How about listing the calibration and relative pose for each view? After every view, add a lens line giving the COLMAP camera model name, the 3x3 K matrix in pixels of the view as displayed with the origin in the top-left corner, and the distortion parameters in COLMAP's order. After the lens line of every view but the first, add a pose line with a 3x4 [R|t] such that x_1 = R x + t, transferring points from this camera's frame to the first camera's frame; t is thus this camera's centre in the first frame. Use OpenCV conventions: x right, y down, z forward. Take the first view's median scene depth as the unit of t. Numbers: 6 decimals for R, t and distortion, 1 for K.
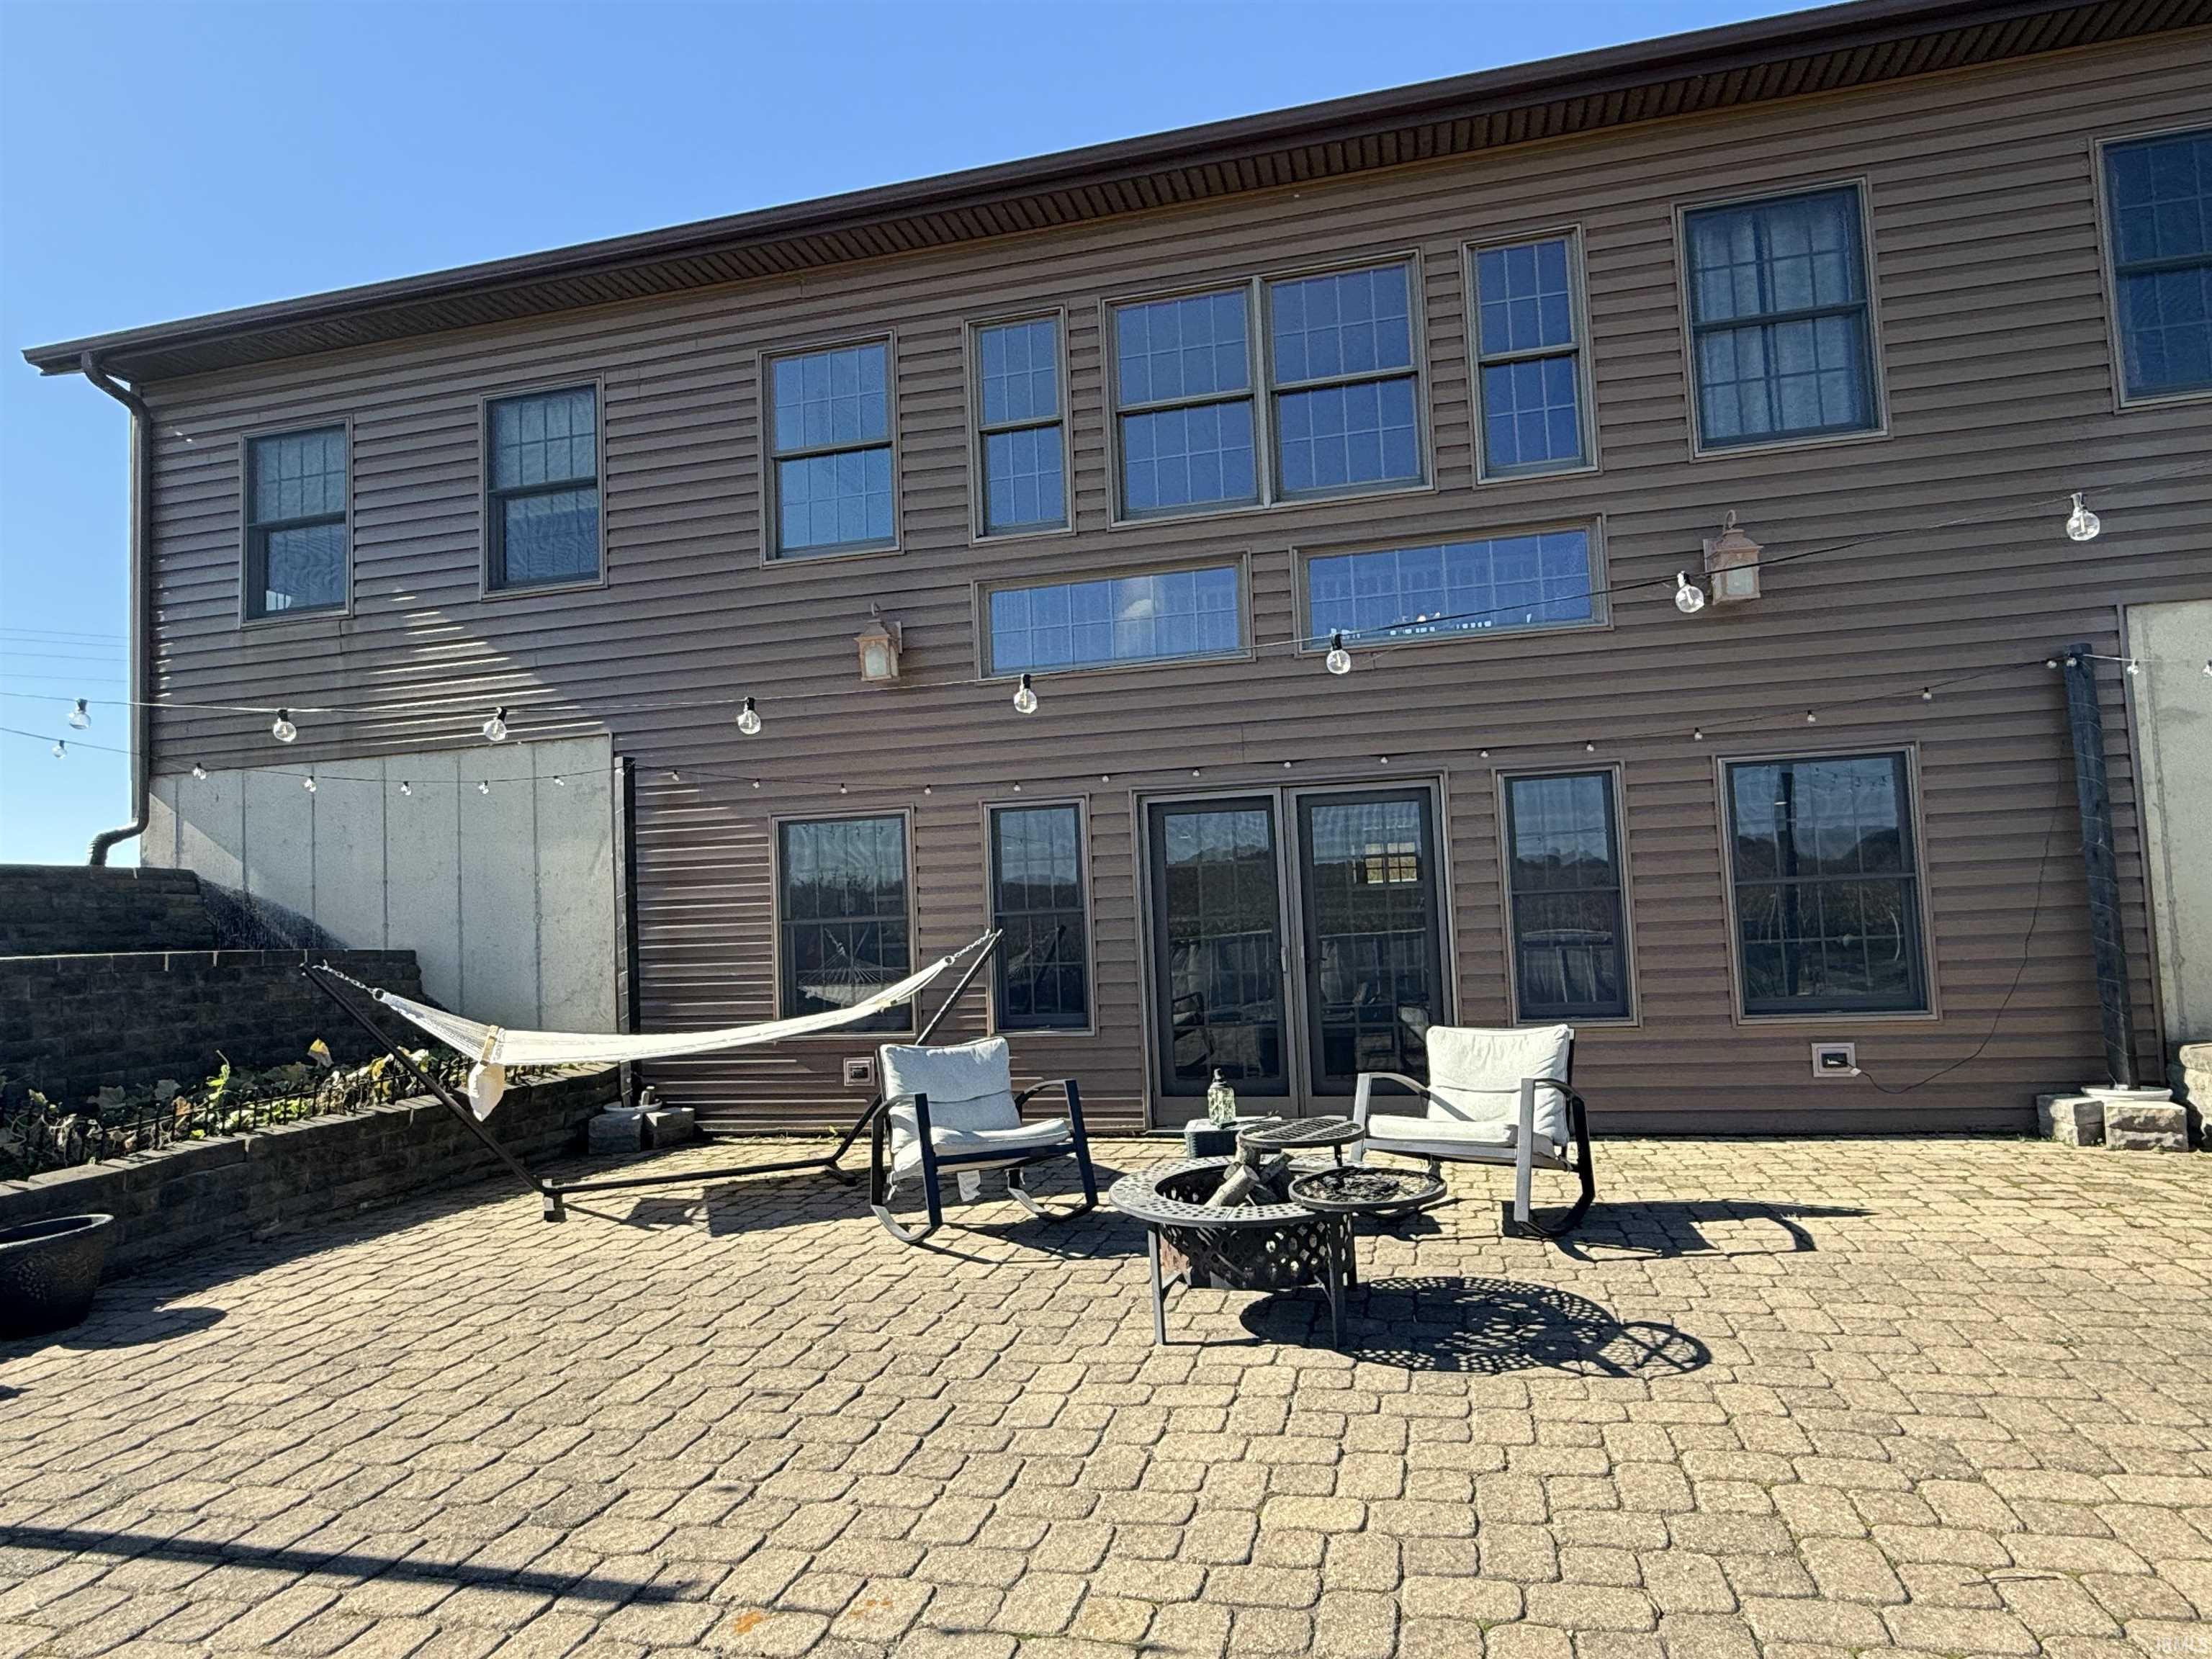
lens RADIAL K [[1285.7, 0, 1104.4], [0, 1285.7, 826.2], [0, 0, 1]] dist [-0.001414, -0.001980]
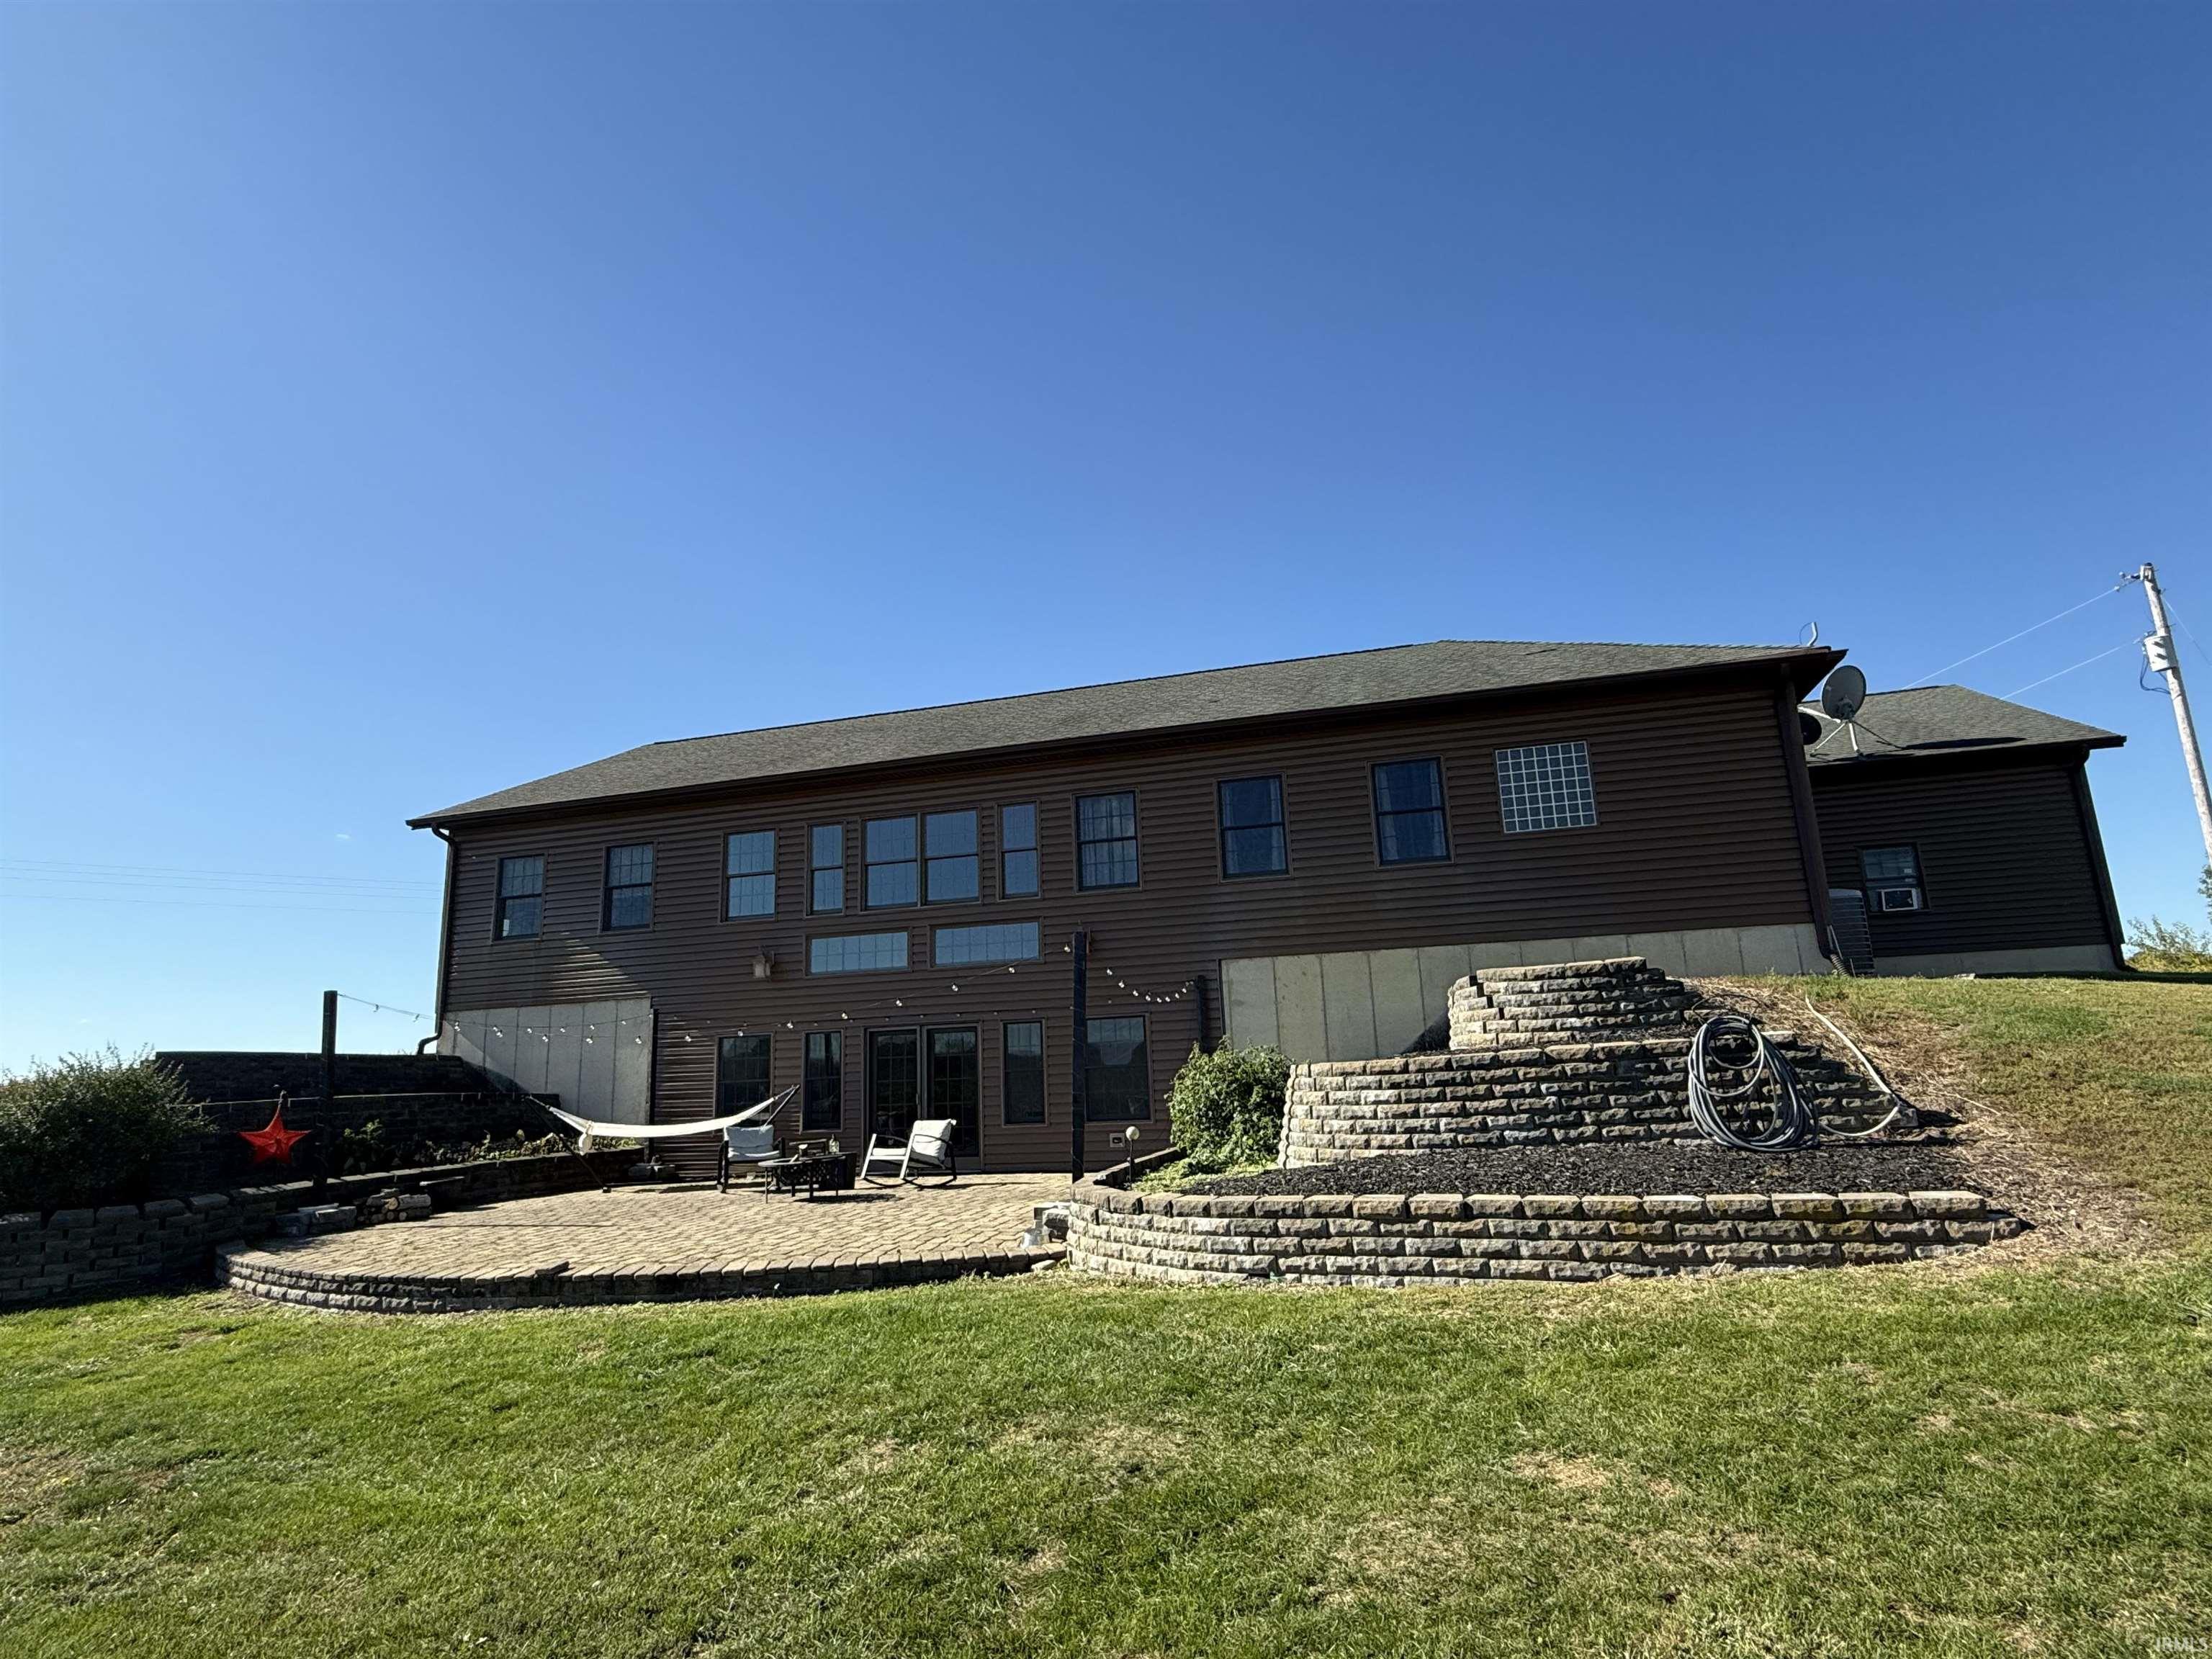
lens RADIAL K [[1161.4, 0, 1105.0], [0, 1161.4, 830.6], [0, 0, 1]] dist [0.006261, 0.000770]
pose [[0.999007, -0.002615, -0.044477, 0.526407], [-0.003760, 0.989767, -0.142644, -0.074450], [0.044395, 0.142669, 0.988774, -1.069807]]
